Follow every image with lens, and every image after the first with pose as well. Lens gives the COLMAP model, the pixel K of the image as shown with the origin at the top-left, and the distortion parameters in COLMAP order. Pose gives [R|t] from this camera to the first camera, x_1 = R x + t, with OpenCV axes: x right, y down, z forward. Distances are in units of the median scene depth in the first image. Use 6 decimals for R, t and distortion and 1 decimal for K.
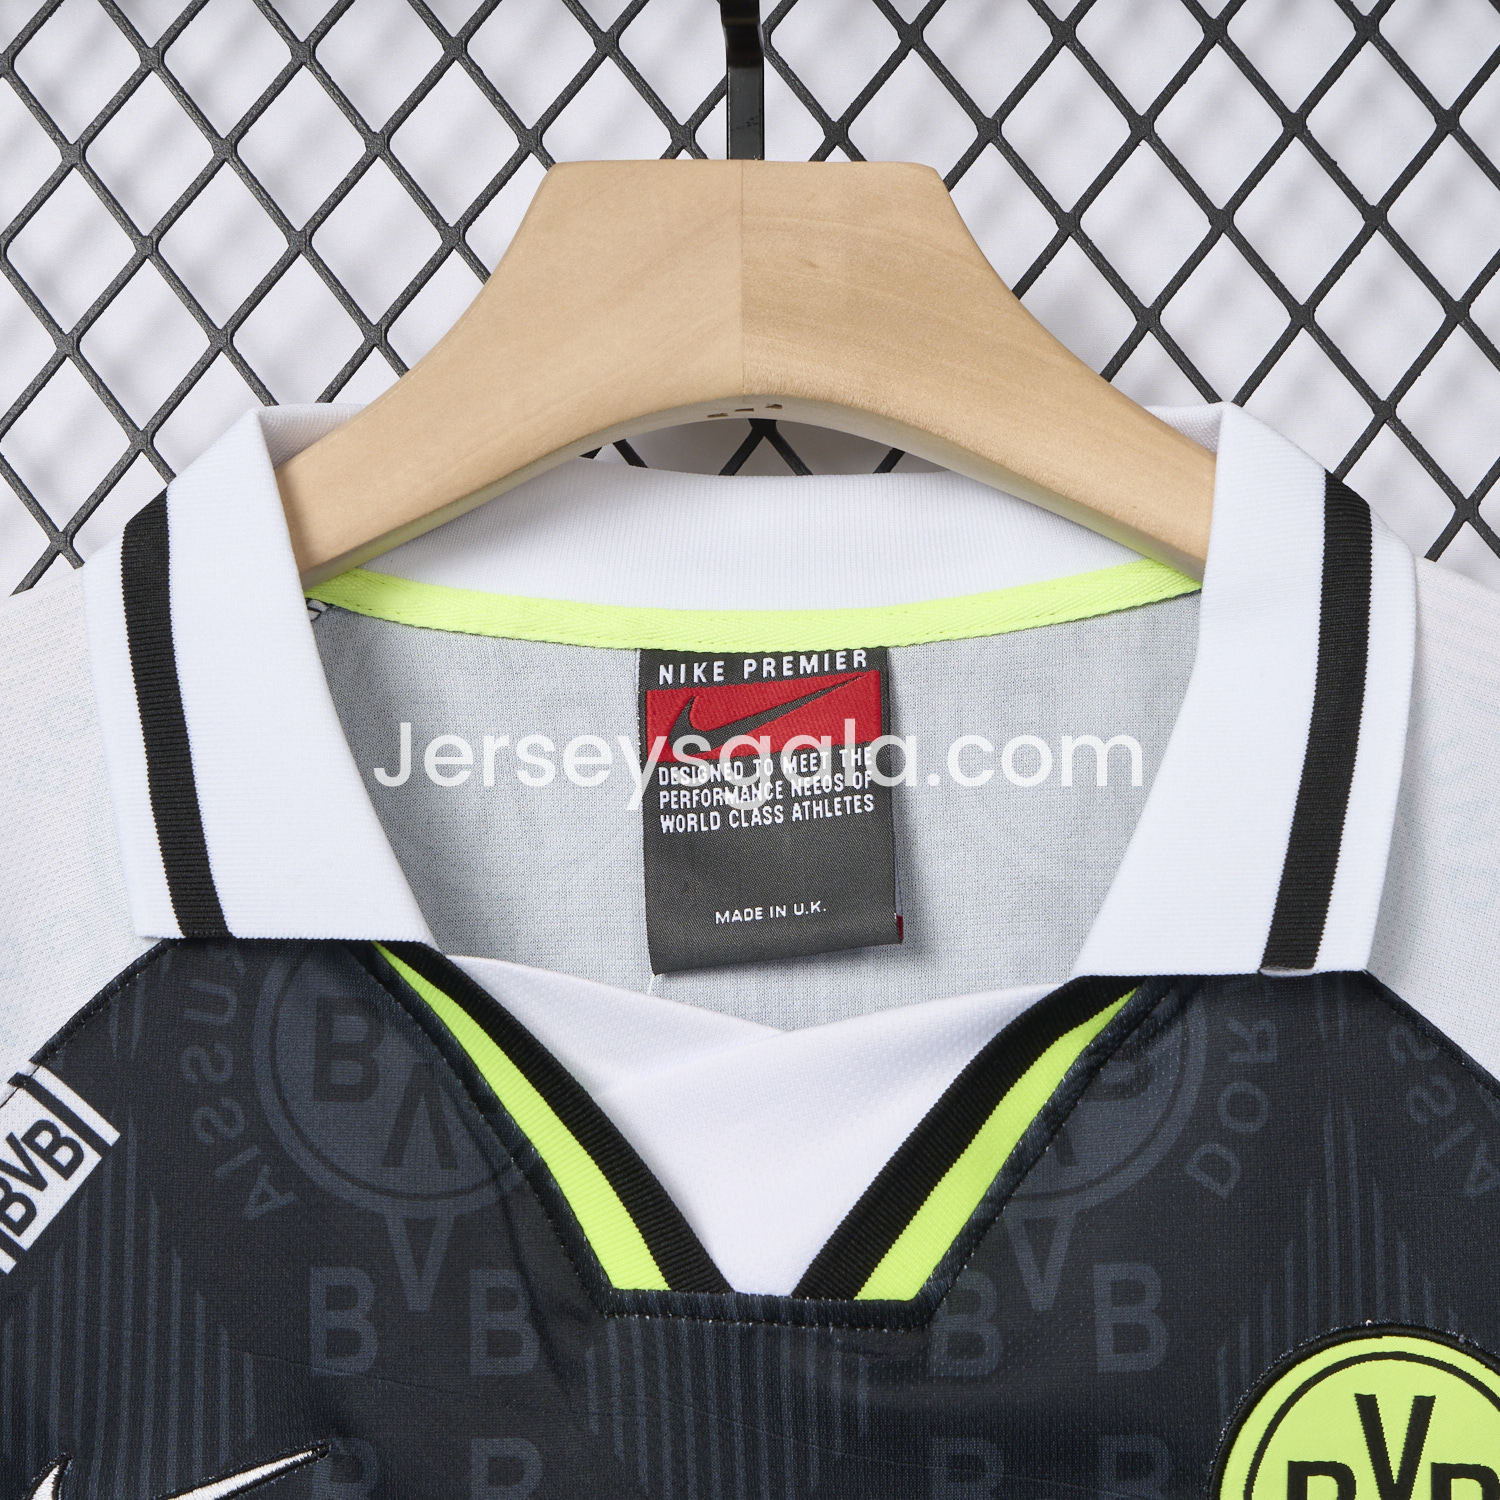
lens RADIAL K [[3434.9, 0, 751.4], [0, 3434.9, 713.3], [0, 0, 1]] dist [0.019929, -0.506748]
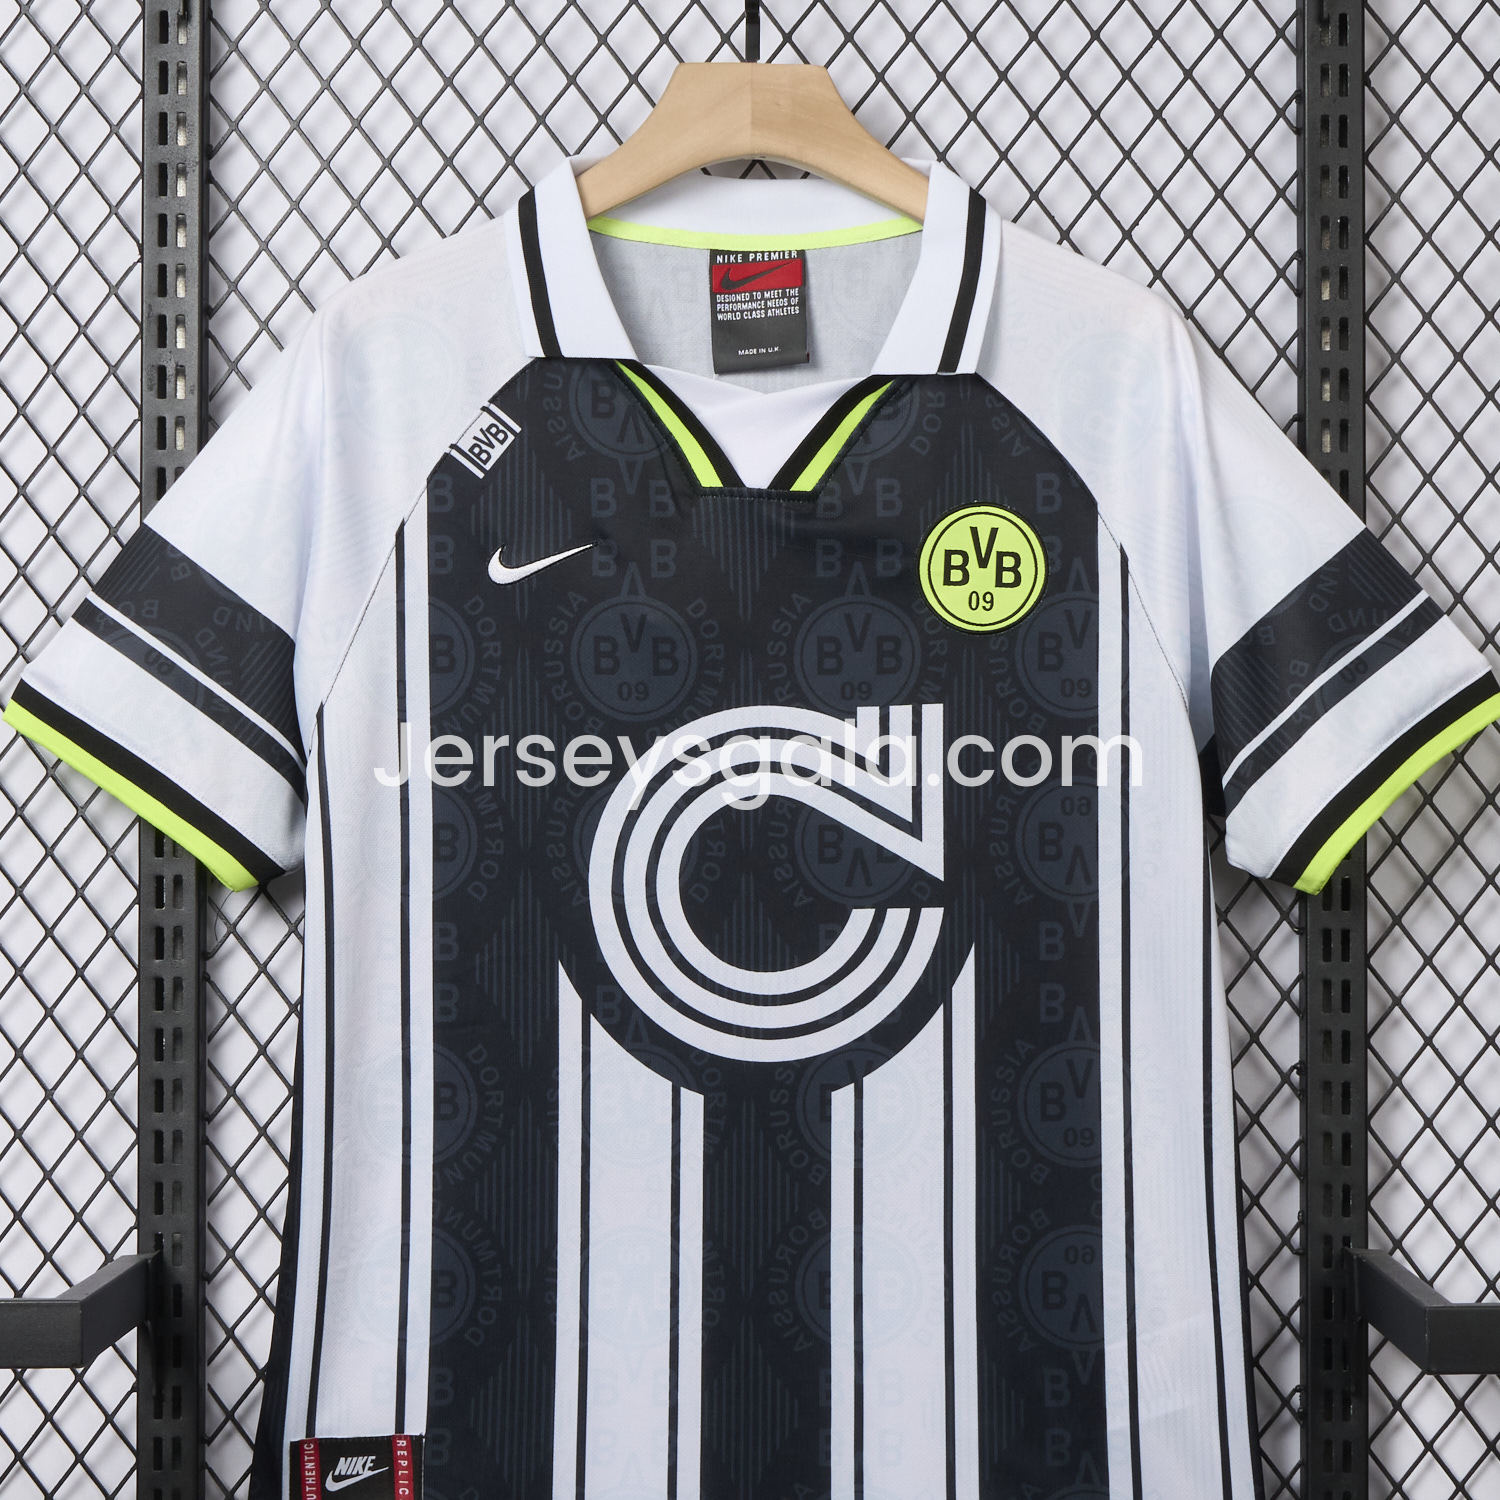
lens RADIAL K [[4921.7, 0, 750.0], [0, 4921.7, 750.0], [0, 0, 1]] dist [0.030651, -0.629118]
pose [[0.999430, 0.009323, 0.032431, -0.127205], [-0.013238, 0.992356, 0.122698, -0.106676], [-0.031039, -0.123057, 0.991914, -2.922473]]
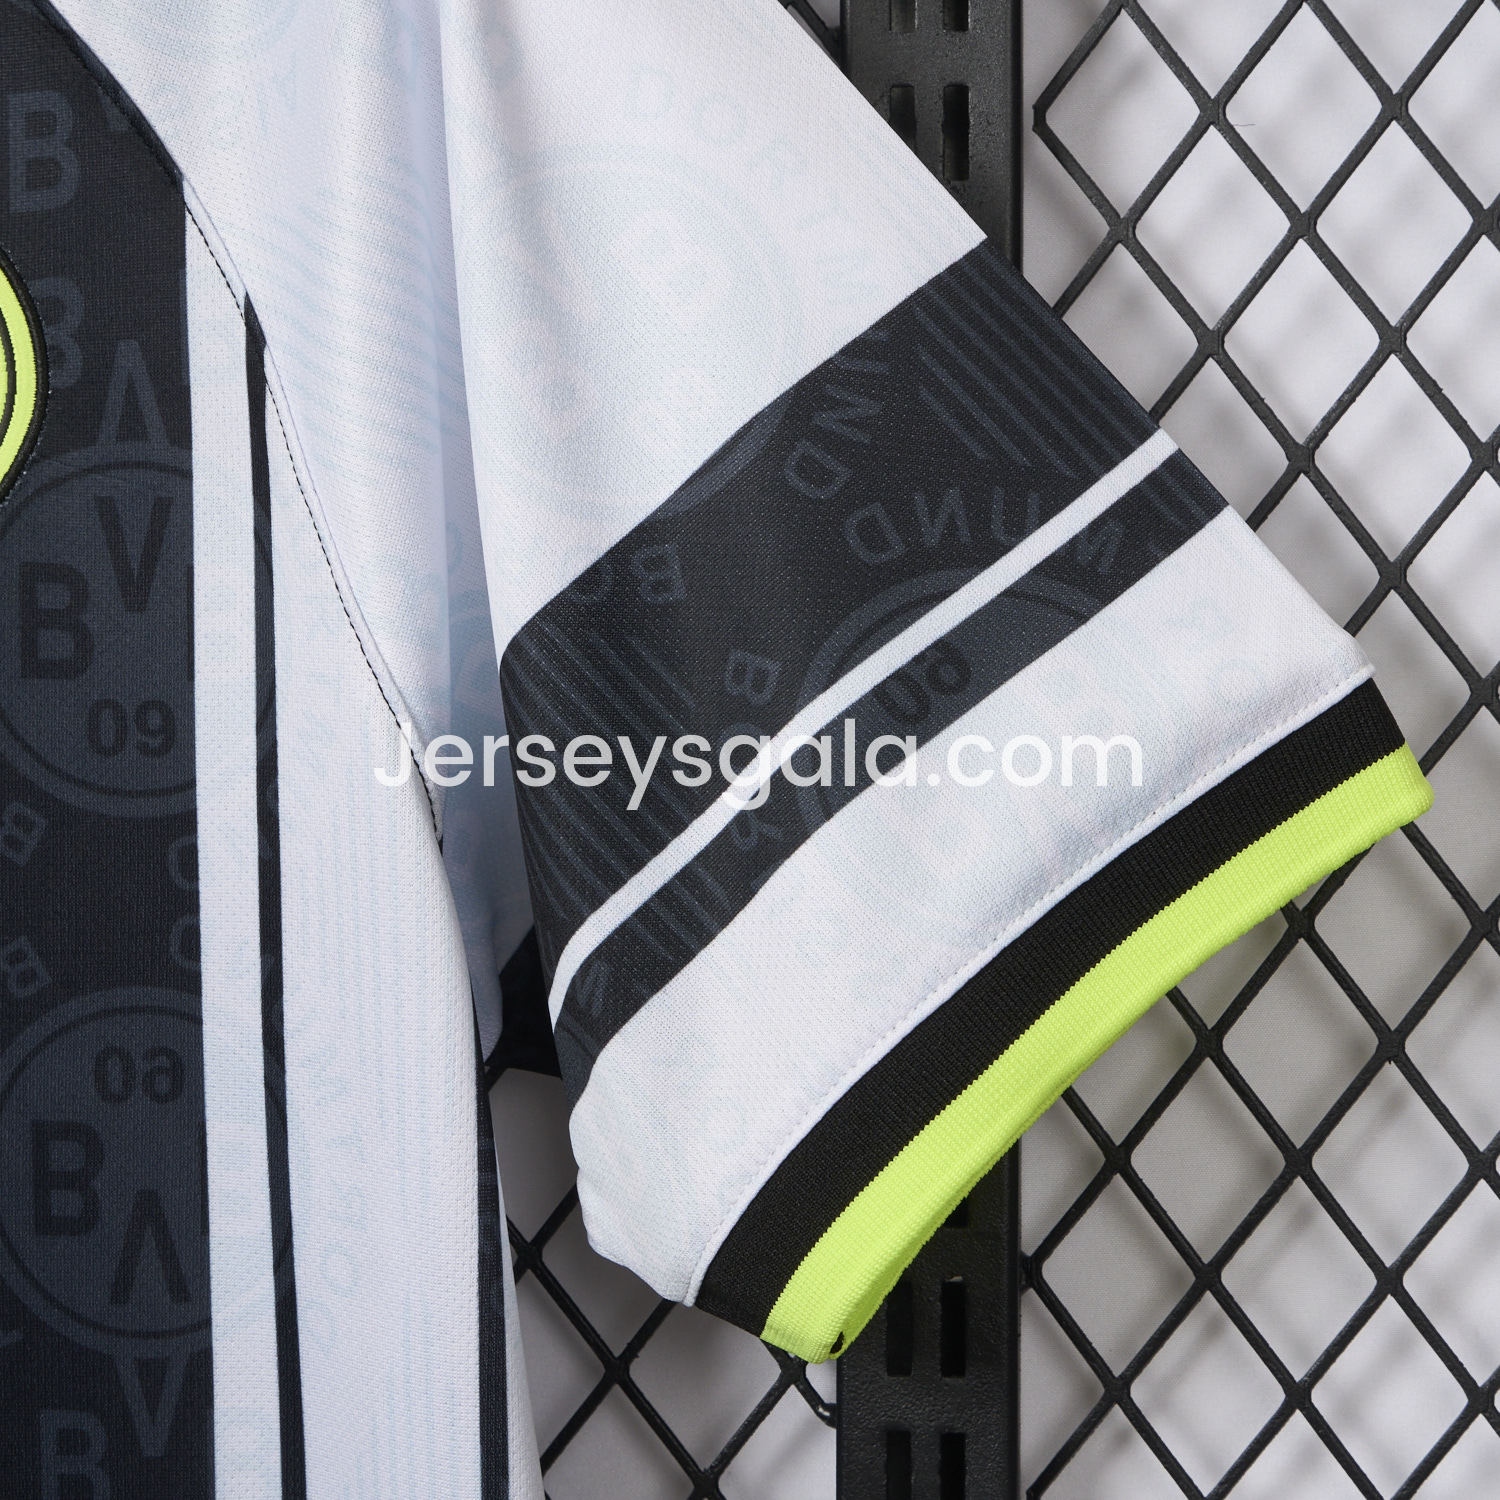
lens RADIAL K [[3434.9, 0, 751.4], [0, 3434.9, 713.3], [0, 0, 1]] dist [0.019929, -0.506748]
pose [[0.997126, 0.010145, -0.075073, 0.495704], [0.001340, 0.988474, 0.151384, 0.178503], [0.075743, -0.151050, 0.985620, 0.071676]]
